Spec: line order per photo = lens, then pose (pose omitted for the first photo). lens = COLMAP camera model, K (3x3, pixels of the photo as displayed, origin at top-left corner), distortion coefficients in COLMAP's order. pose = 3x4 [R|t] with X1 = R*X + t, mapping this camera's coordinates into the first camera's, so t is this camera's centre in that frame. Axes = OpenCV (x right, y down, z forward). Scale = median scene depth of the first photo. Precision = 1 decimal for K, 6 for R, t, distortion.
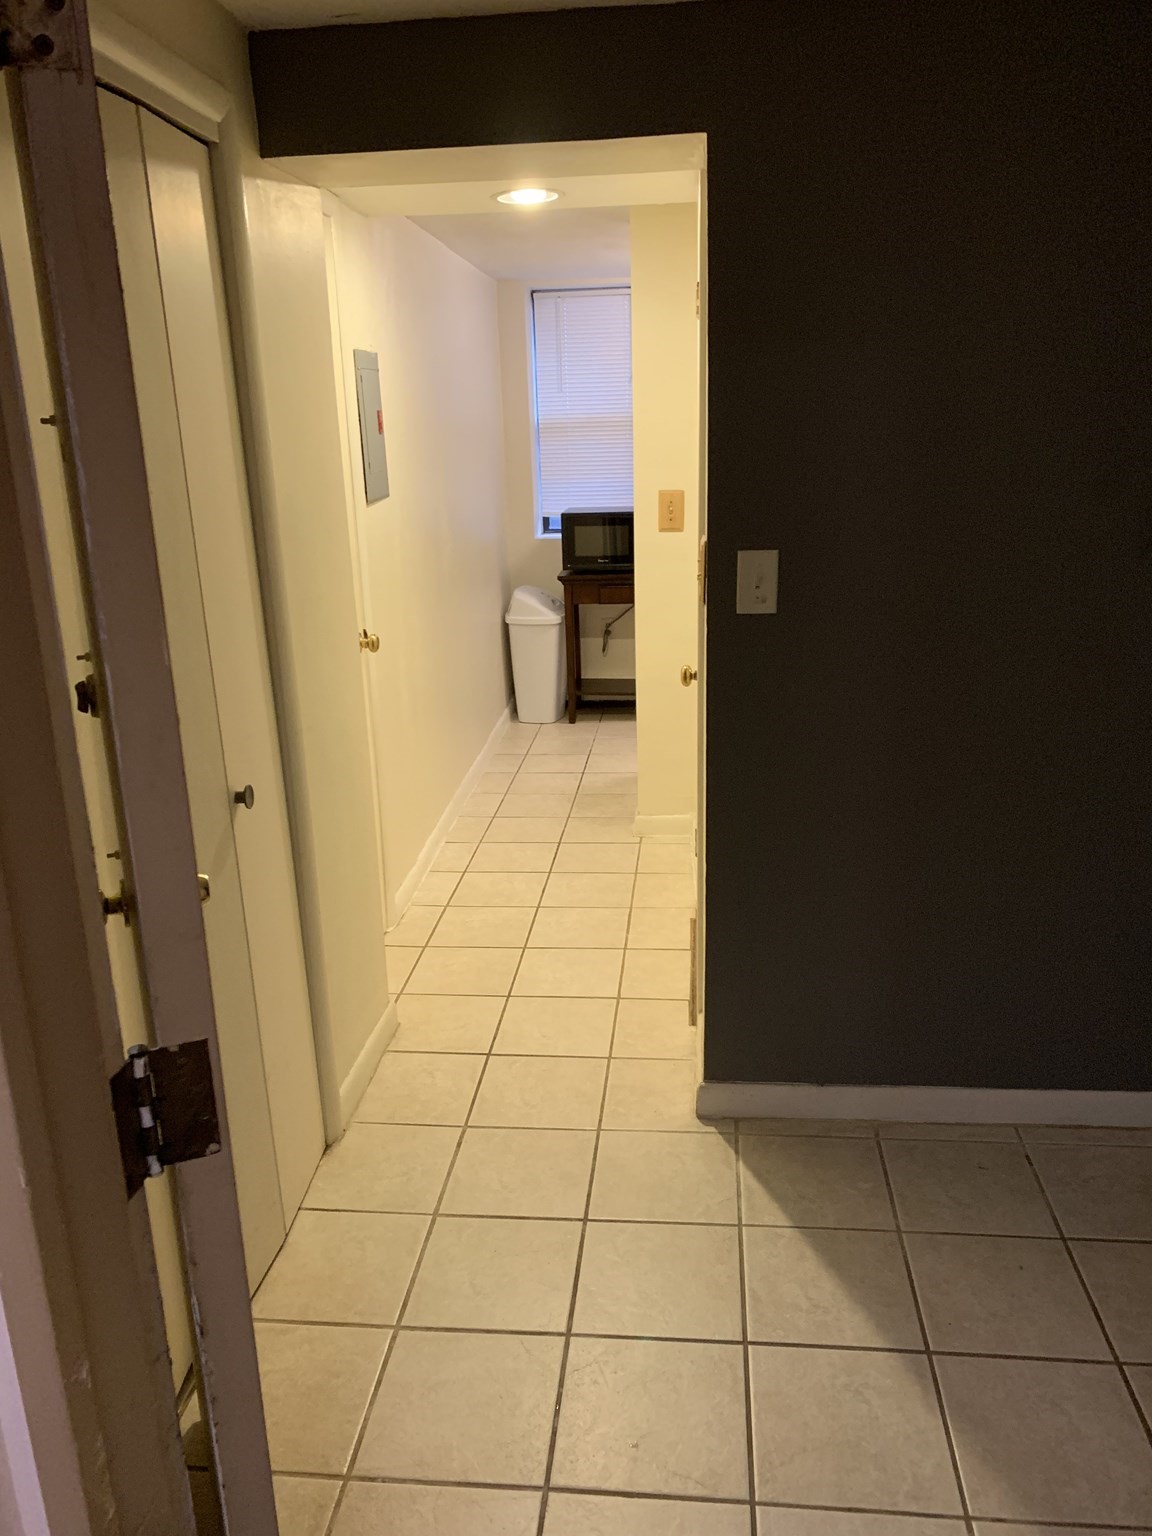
lens RADIAL K [[1174.2, 0, 587.8], [0, 1174.2, 783.0], [0, 0, 1]] dist [0.050184, -0.062506]
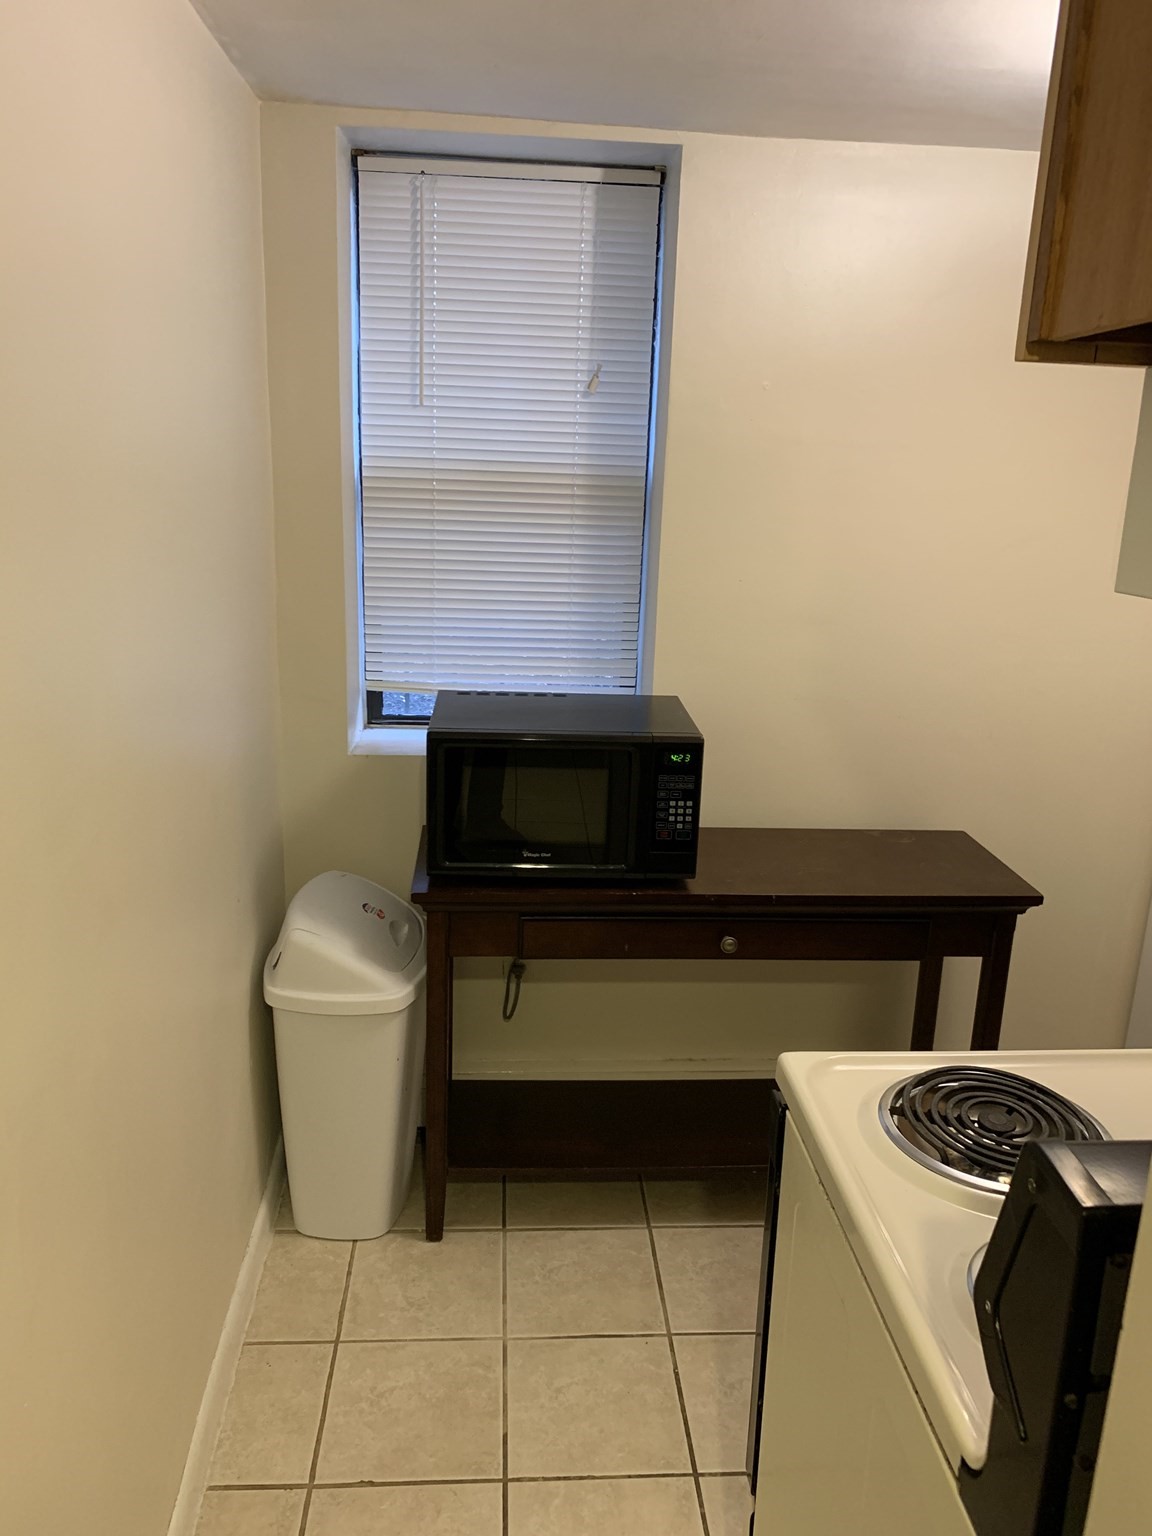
lens RADIAL K [[1174.2, 0, 580.5], [0, 1174.2, 750.1], [0, 0, 1]] dist [0.050184, -0.062506]
pose [[0.986706, 0.019740, 0.161311, -0.084071], [-0.013870, 0.999203, -0.037440, -0.525022], [-0.161922, 0.034705, 0.986193, 1.568946]]
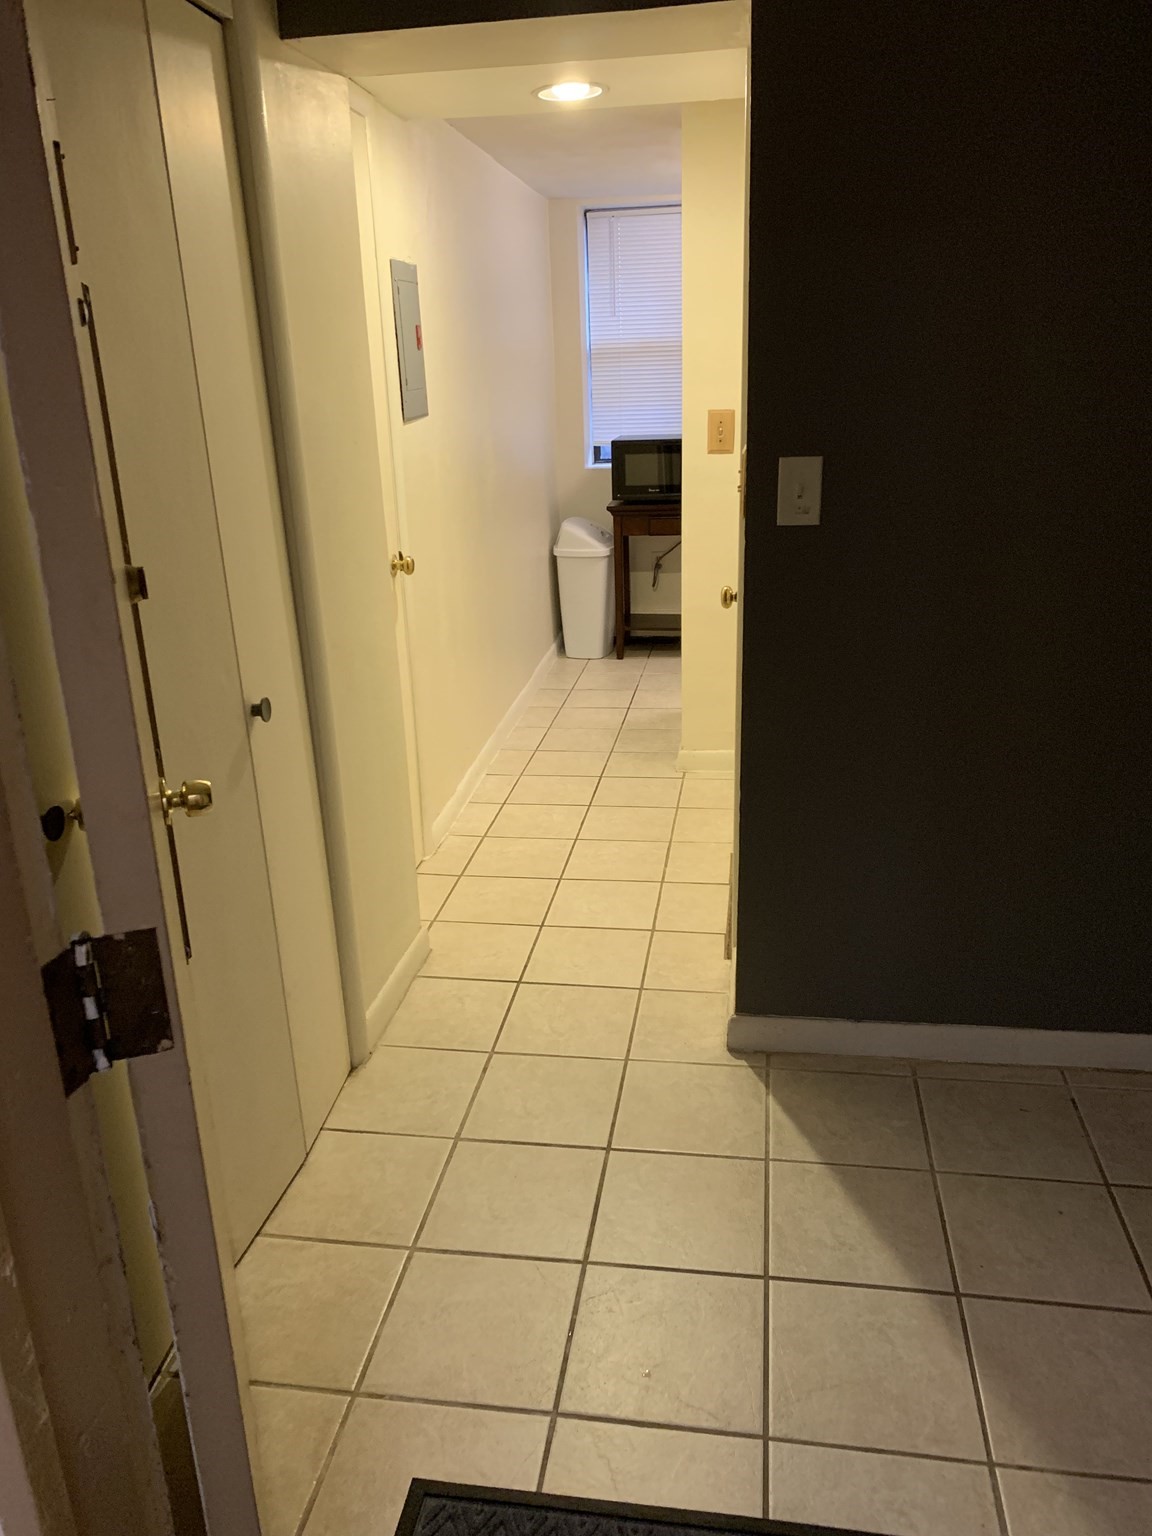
lens RADIAL K [[1174.2, 0, 575.1], [0, 1174.2, 779.7], [0, 0, 1]] dist [0.050184, -0.062506]
pose [[0.998226, 0.014755, -0.057685, 0.019464], [-0.012161, 0.998910, 0.045059, 0.017039], [0.058287, -0.044278, 0.997317, 0.029636]]
